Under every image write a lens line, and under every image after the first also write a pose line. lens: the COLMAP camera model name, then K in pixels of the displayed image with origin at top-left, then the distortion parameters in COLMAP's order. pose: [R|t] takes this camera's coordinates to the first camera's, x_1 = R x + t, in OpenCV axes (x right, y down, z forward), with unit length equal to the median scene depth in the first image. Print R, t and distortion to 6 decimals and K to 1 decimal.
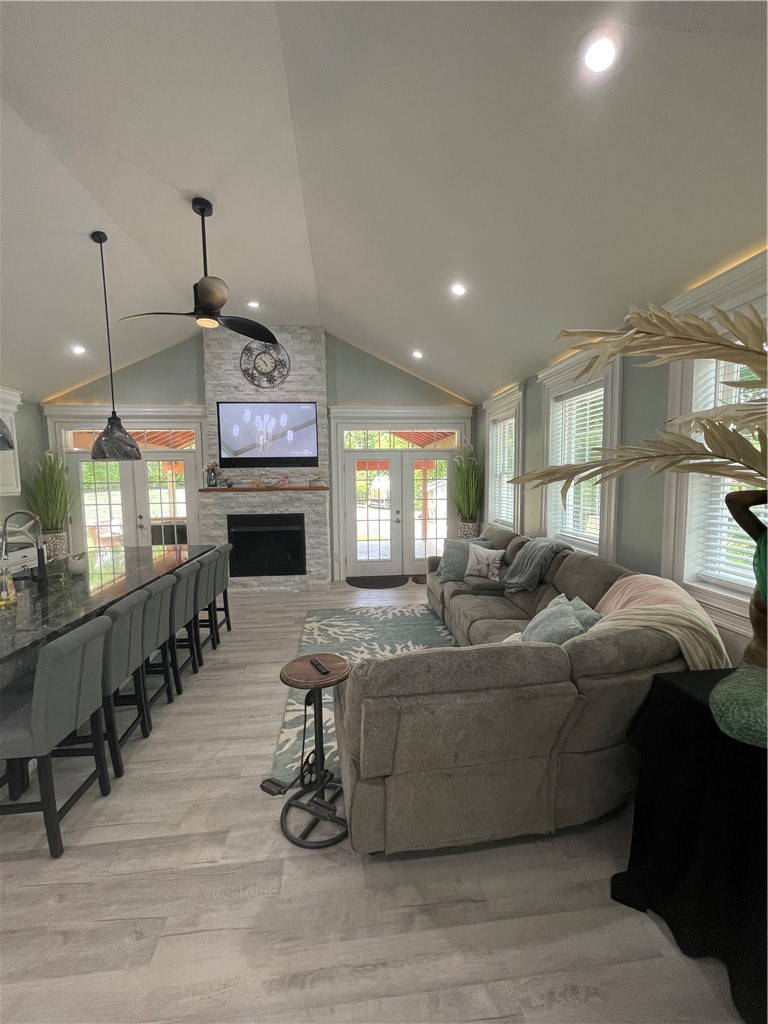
lens RADIAL K [[416.6, 0, 386.2], [0, 416.6, 509.8], [0, 0, 1]] dist [-0.002124, 0.000405]
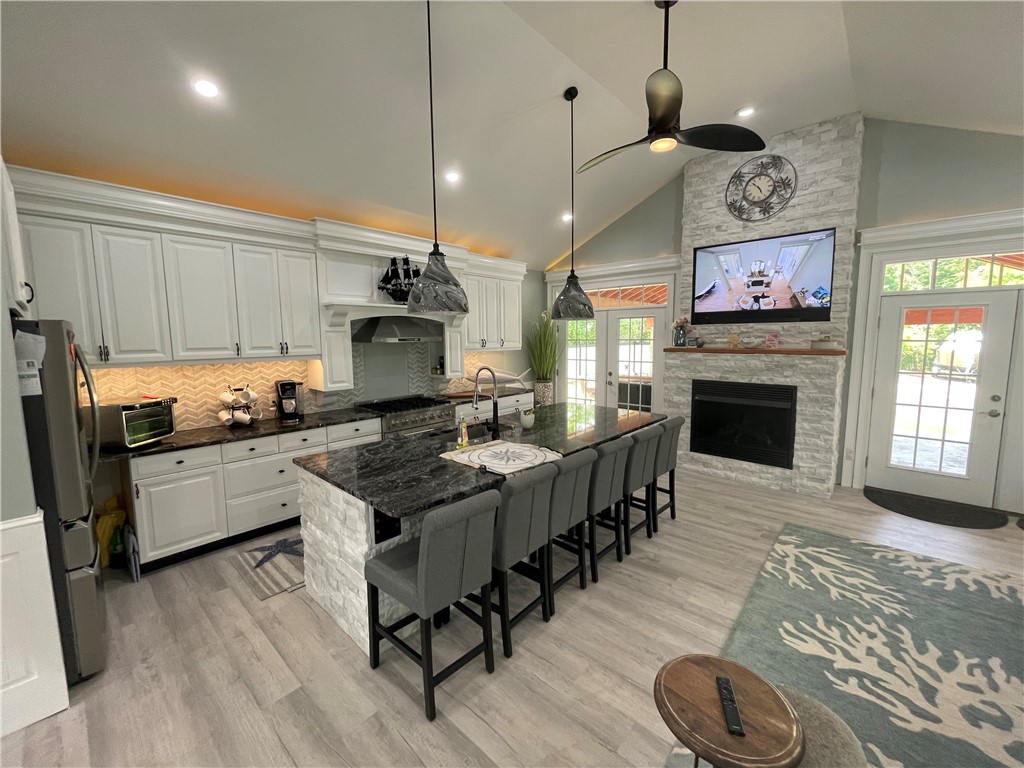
lens RADIAL K [[416.6, 0, 509.3], [0, 416.6, 380.9], [0, 0, 1]] dist [-0.002124, 0.000405]
pose [[0.668032, 0.086065, -0.739139, 0.002712], [-0.058331, 0.996289, 0.063288, -0.017124], [0.741843, 0.000836, 0.670573, 0.140666]]
